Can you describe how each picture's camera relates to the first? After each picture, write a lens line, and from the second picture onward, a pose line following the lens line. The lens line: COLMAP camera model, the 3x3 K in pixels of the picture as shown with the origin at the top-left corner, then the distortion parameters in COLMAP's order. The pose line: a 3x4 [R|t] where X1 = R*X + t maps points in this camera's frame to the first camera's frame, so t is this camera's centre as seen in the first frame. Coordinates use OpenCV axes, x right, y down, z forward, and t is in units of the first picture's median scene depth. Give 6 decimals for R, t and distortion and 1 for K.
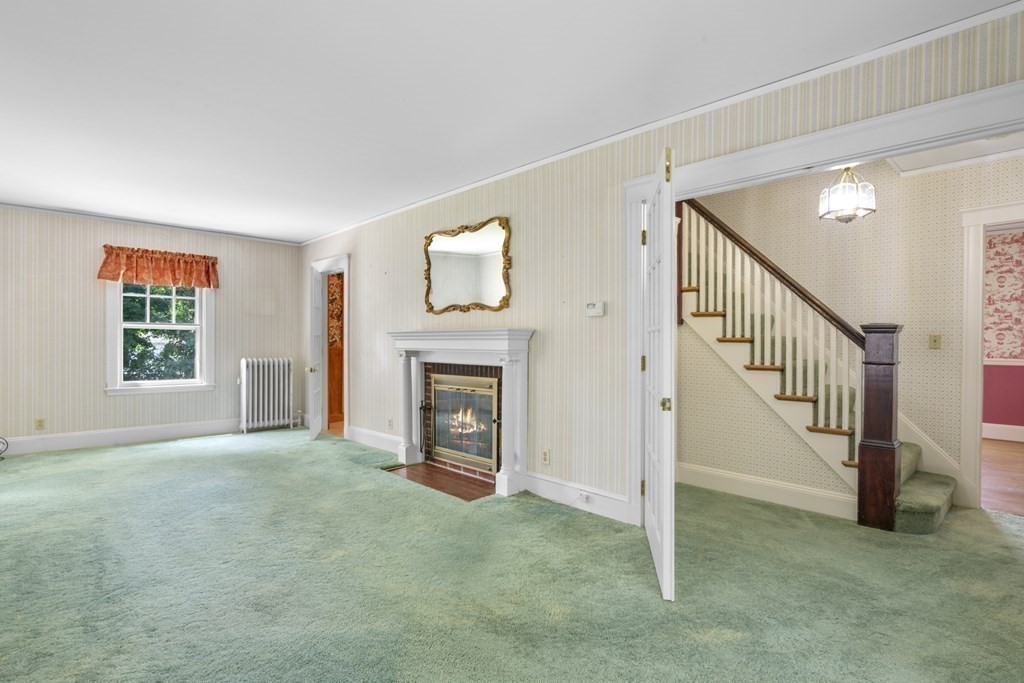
lens RADIAL K [[511.0, 0, 509.6], [0, 511.0, 346.4], [0, 0, 1]] dist [-0.019038, 0.000100]
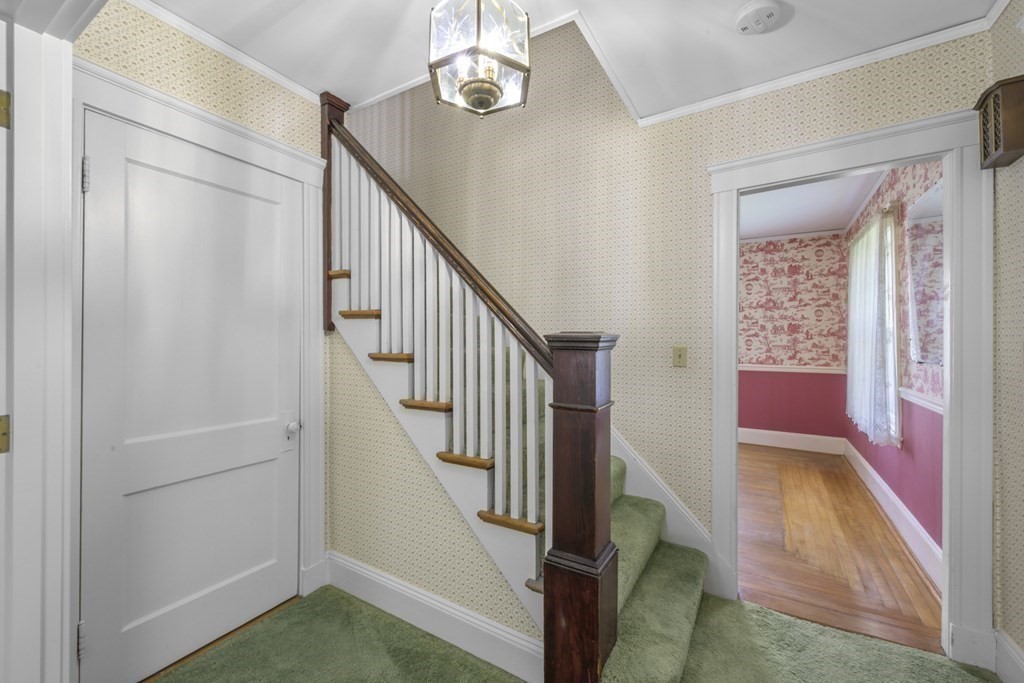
lens RADIAL K [[414.8, 0, 512.0], [0, 414.8, 341.5], [0, 0, 1]] dist [-0.002822, -0.000307]
pose [[0.964252, -0.002111, 0.264979, 0.468467], [0.004611, 0.999951, -0.008815, -0.027341], [-0.264947, 0.009722, 0.964214, 0.506995]]
